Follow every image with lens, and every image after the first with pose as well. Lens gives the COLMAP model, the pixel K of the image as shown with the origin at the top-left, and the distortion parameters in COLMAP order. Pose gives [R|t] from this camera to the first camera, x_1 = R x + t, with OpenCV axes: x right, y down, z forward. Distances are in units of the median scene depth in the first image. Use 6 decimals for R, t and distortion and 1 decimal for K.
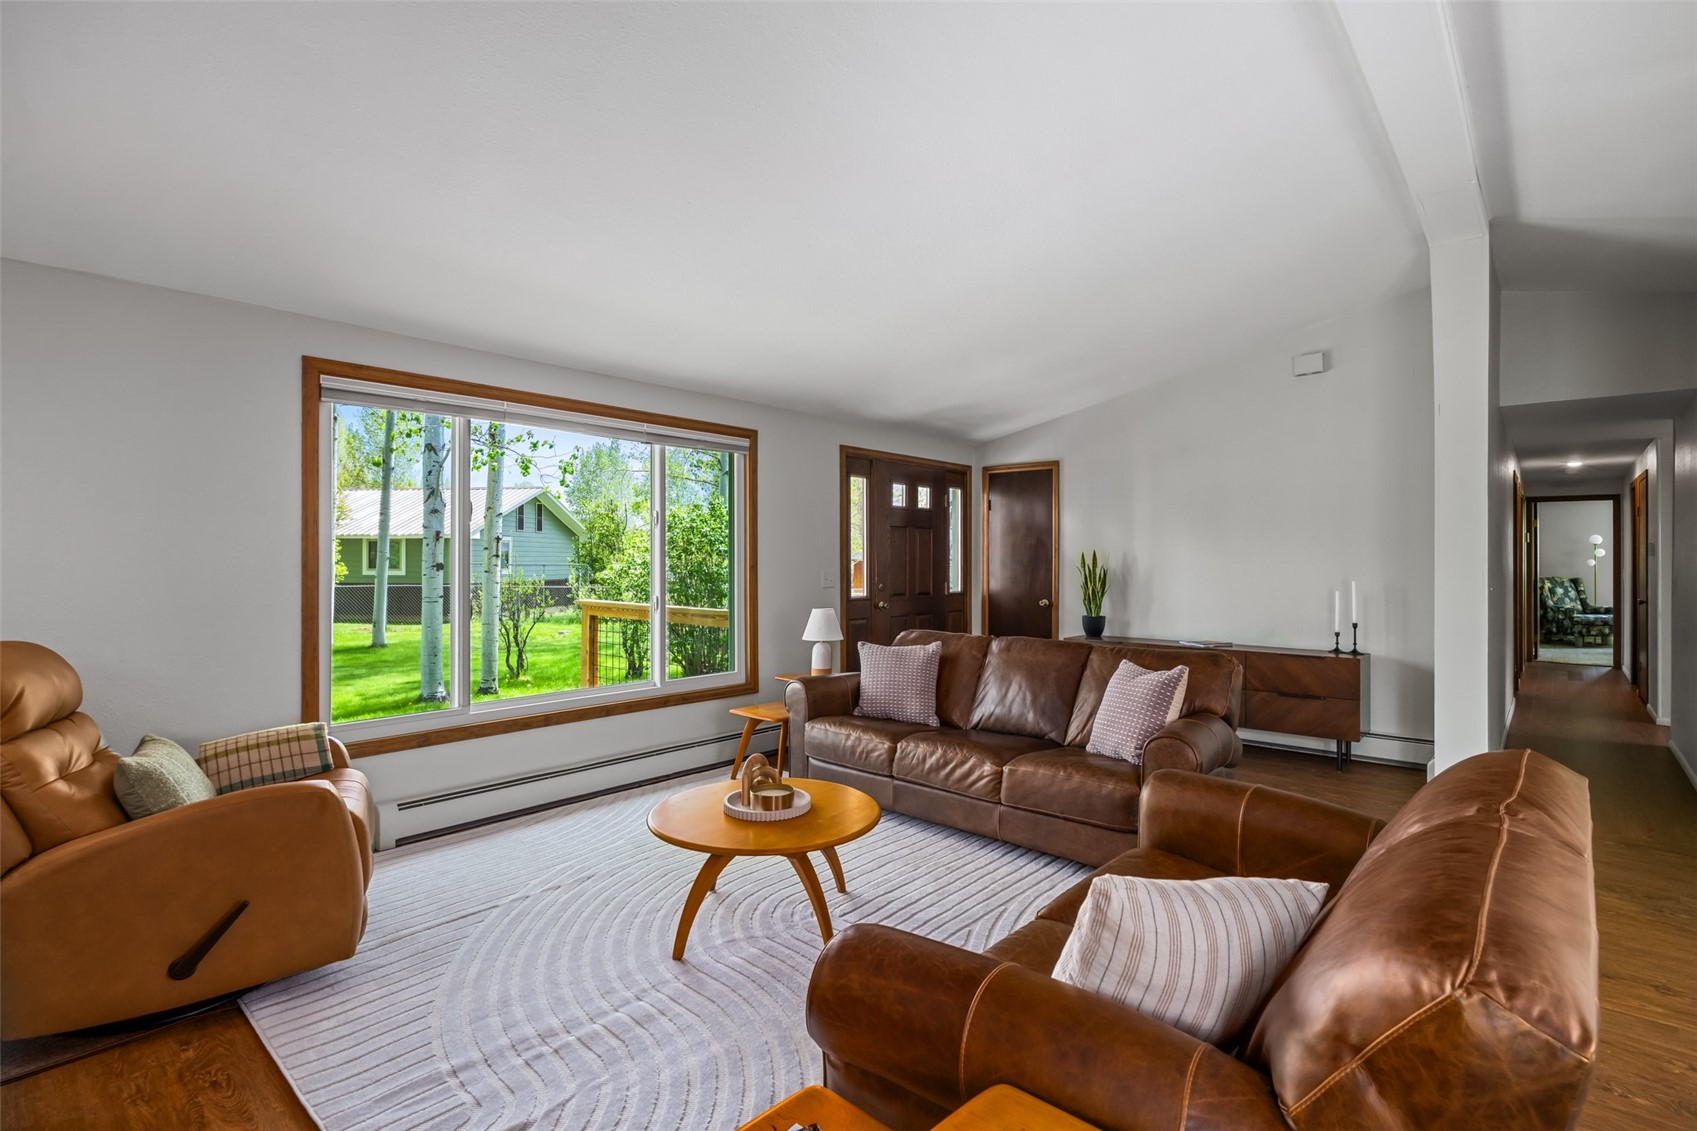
lens RADIAL K [[810.0, 0, 835.4], [0, 810.0, 560.6], [0, 0, 1]] dist [-0.000489, -0.000053]
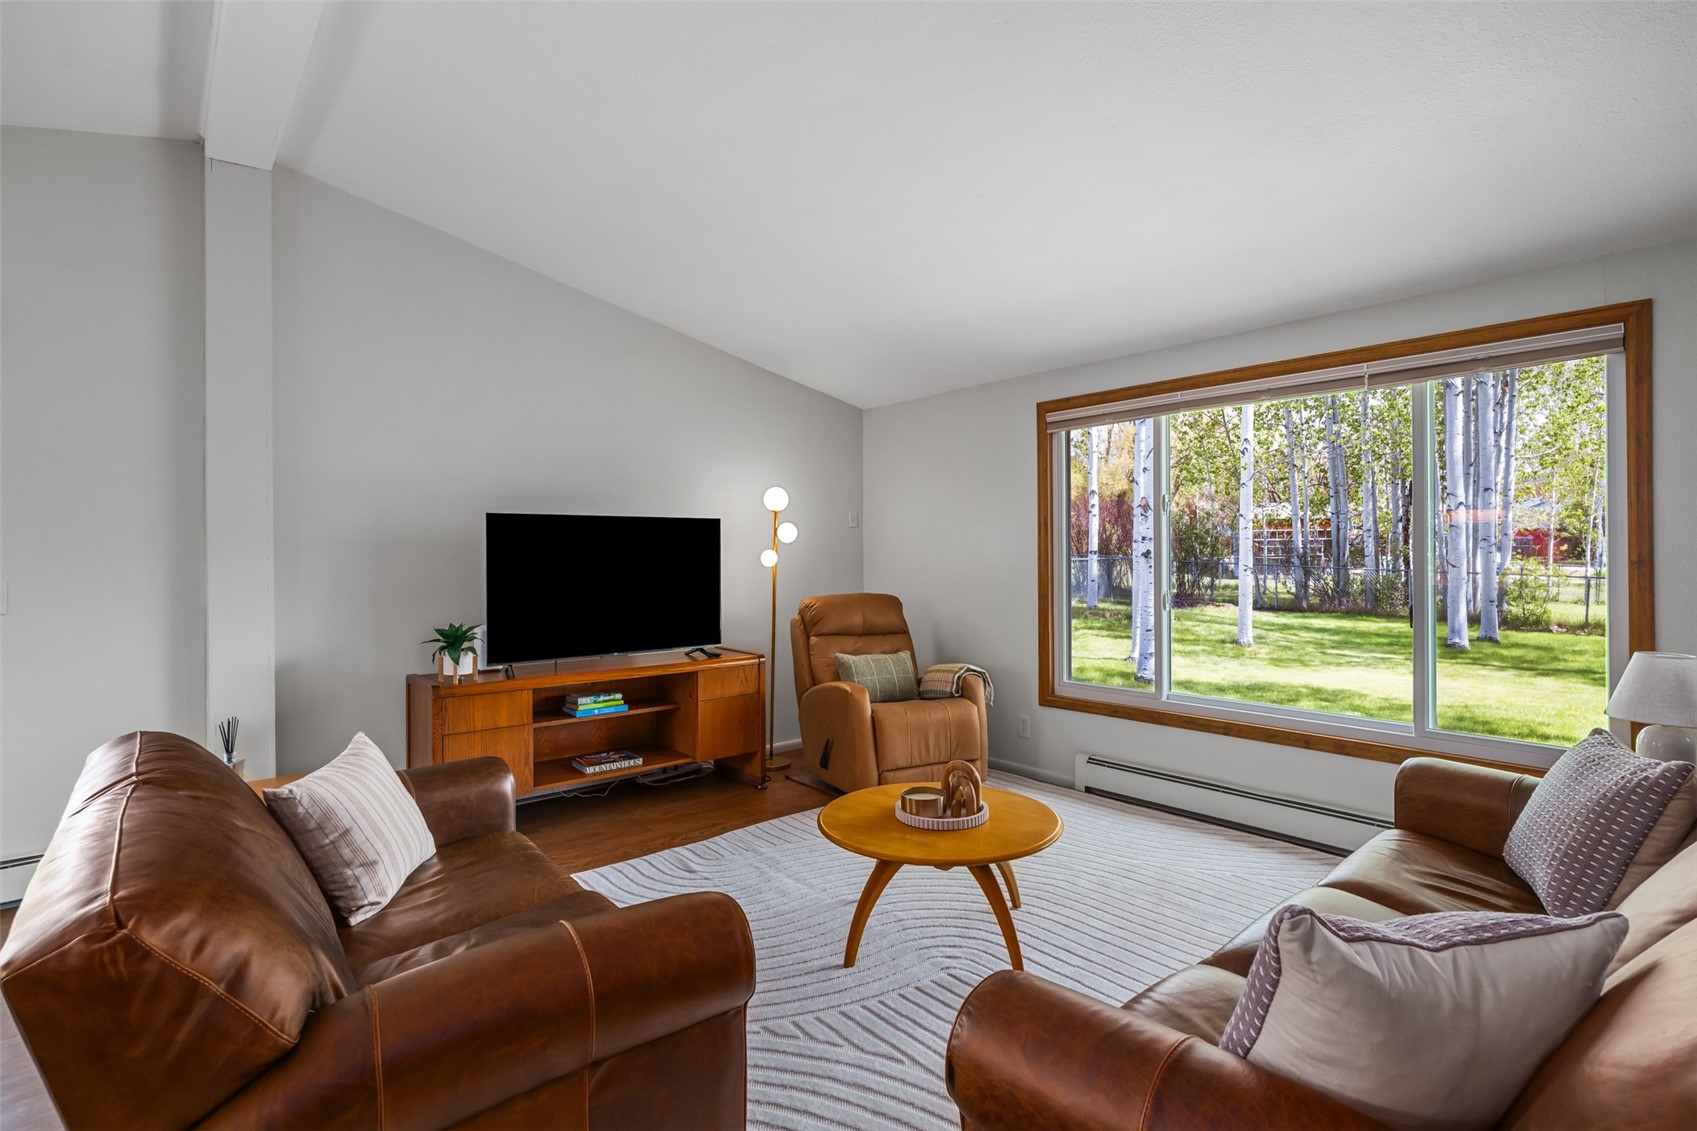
lens RADIAL K [[810.0, 0, 853.9], [0, 810.0, 562.5], [0, 0, 1]] dist [-0.000489, -0.000053]
pose [[-0.119337, 0.011055, -0.992792, 0.793323], [0.003699, 0.999936, 0.010690, -0.000840], [0.992847, -0.002397, -0.119370, 0.928731]]
